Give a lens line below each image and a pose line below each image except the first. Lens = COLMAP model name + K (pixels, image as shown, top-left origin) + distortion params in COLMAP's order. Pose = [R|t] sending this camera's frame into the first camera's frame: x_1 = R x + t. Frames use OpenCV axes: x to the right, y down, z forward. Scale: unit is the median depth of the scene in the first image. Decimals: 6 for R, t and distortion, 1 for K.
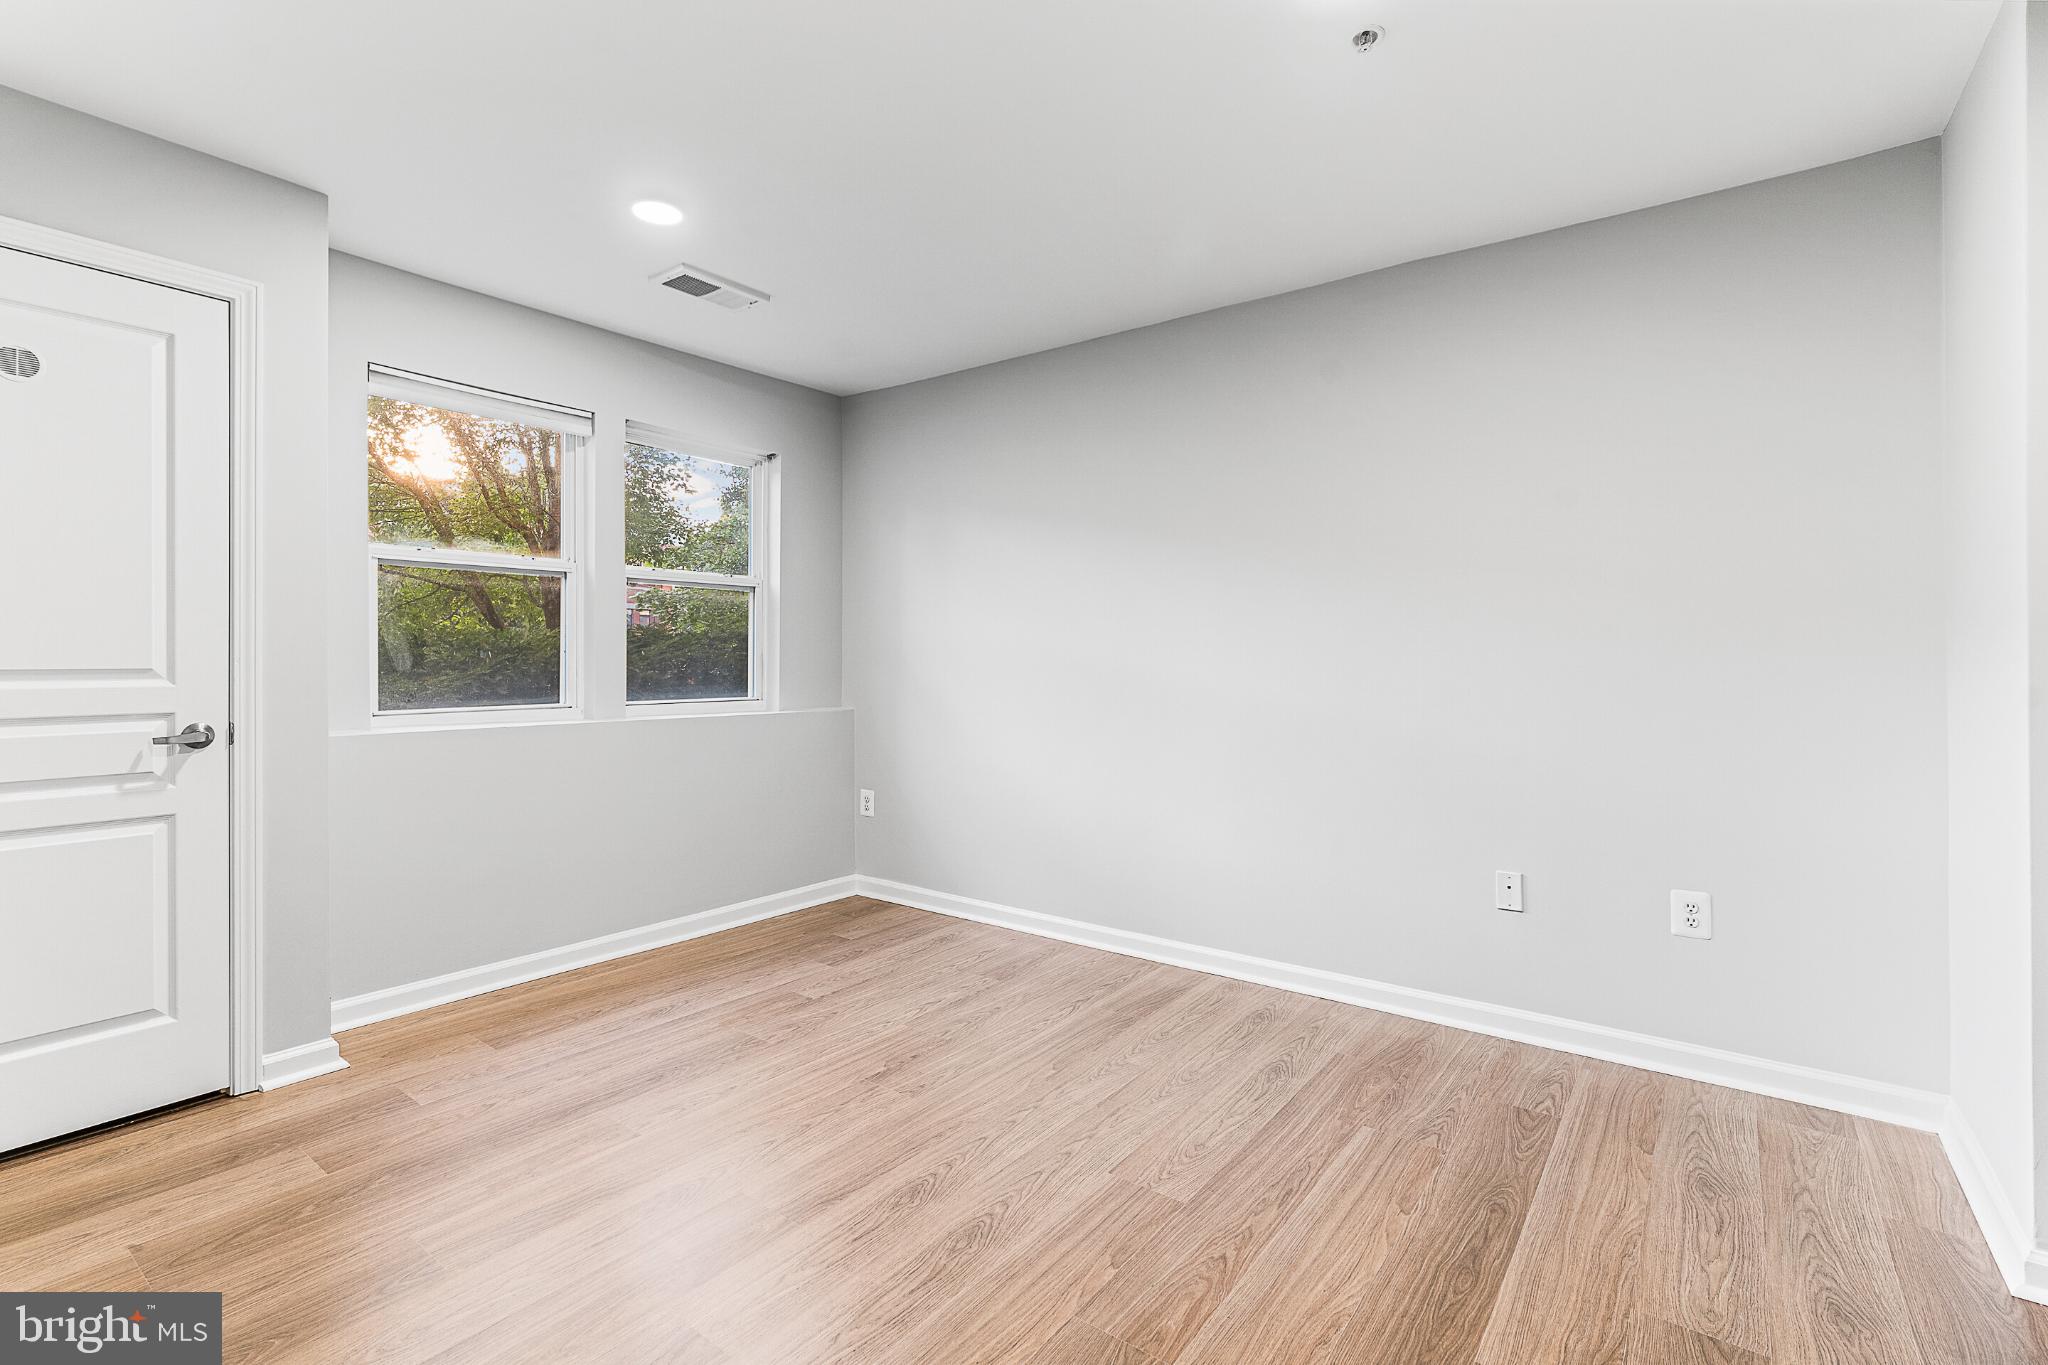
lens RADIAL K [[949.6, 0, 1021.9], [0, 949.6, 673.6], [0, 0, 1]] dist [-0.005552, -0.000131]
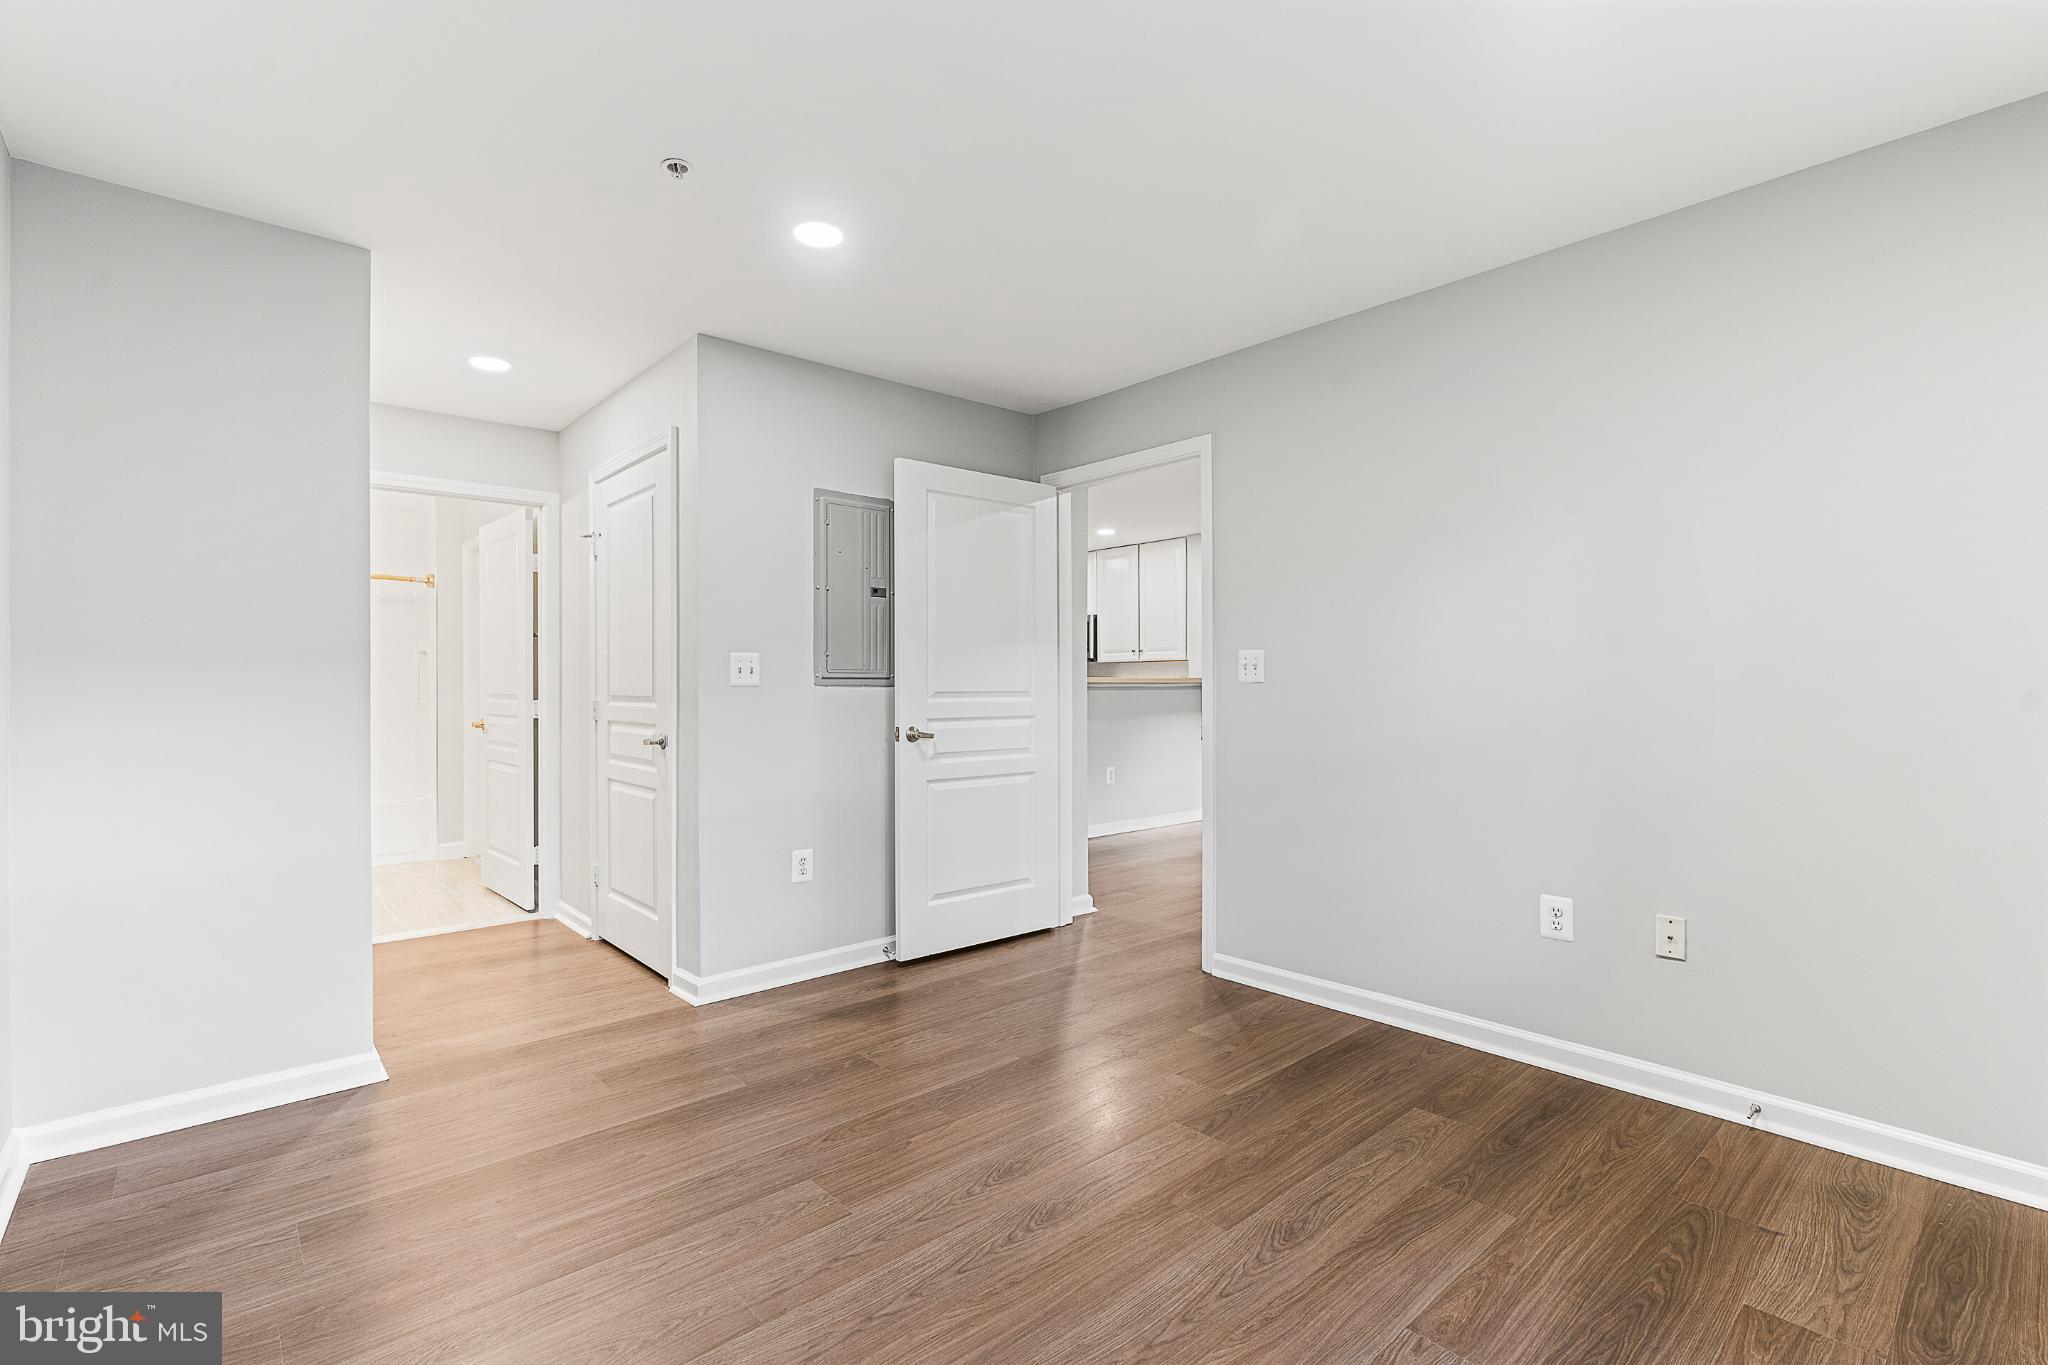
lens RADIAL K [[949.6, 0, 1021.9], [0, 949.6, 673.6], [0, 0, 1]] dist [-0.005552, -0.000131]
pose [[-0.979640, 0.003732, 0.200726, -0.286332], [0.003973, 0.999992, 0.000795, -0.028702], [-0.200721, 0.001576, -0.979647, 1.984853]]
